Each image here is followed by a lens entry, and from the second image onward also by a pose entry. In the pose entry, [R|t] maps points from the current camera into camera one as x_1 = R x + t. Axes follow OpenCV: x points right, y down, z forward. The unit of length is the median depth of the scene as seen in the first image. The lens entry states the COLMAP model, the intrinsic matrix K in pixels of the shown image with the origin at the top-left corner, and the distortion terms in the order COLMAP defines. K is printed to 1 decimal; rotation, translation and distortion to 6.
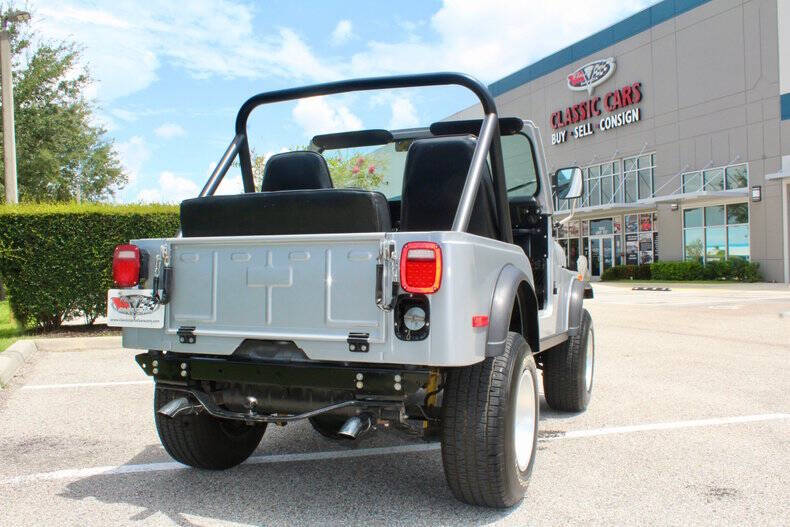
lens RADIAL K [[720.2, 0, 408.8], [0, 720.2, 265.0], [0, 0, 1]] dist [-0.185055, 0.188931]
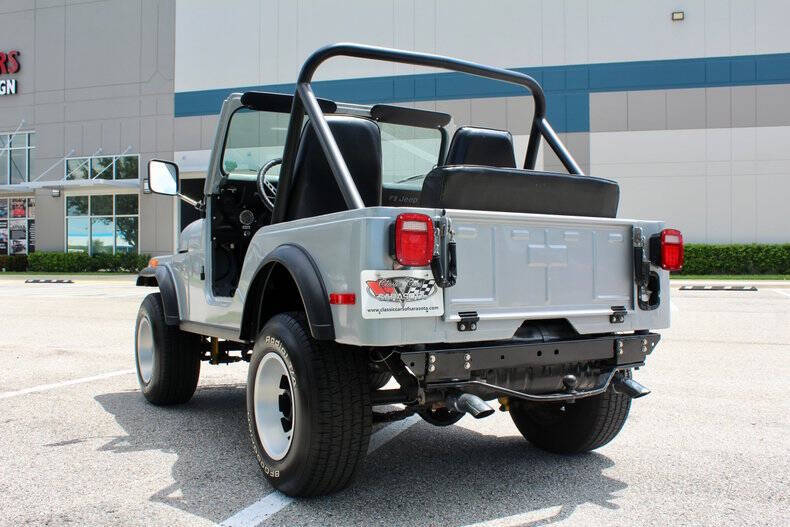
lens RADIAL K [[742.0, 0, 395.9], [0, 742.0, 274.9], [0, 0, 1]] dist [-0.077458, 0.013881]
pose [[0.602470, -0.005495, 0.798122, -0.610017], [-0.013436, 0.999765, 0.017026, 0.014754], [-0.798028, -0.020982, 0.602255, 0.284569]]
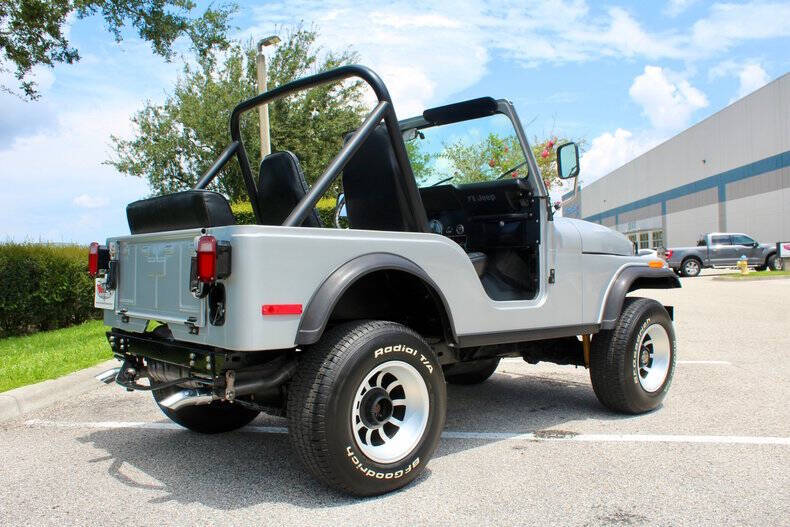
lens RADIAL K [[720.2, 0, 408.8], [0, 720.2, 265.0], [0, 0, 1]] dist [-0.185055, 0.188931]
pose [[0.896664, -0.008352, -0.442632, 0.364043], [0.017489, 0.999710, 0.016564, -0.000425], [0.442365, -0.022593, 0.896550, 0.073975]]
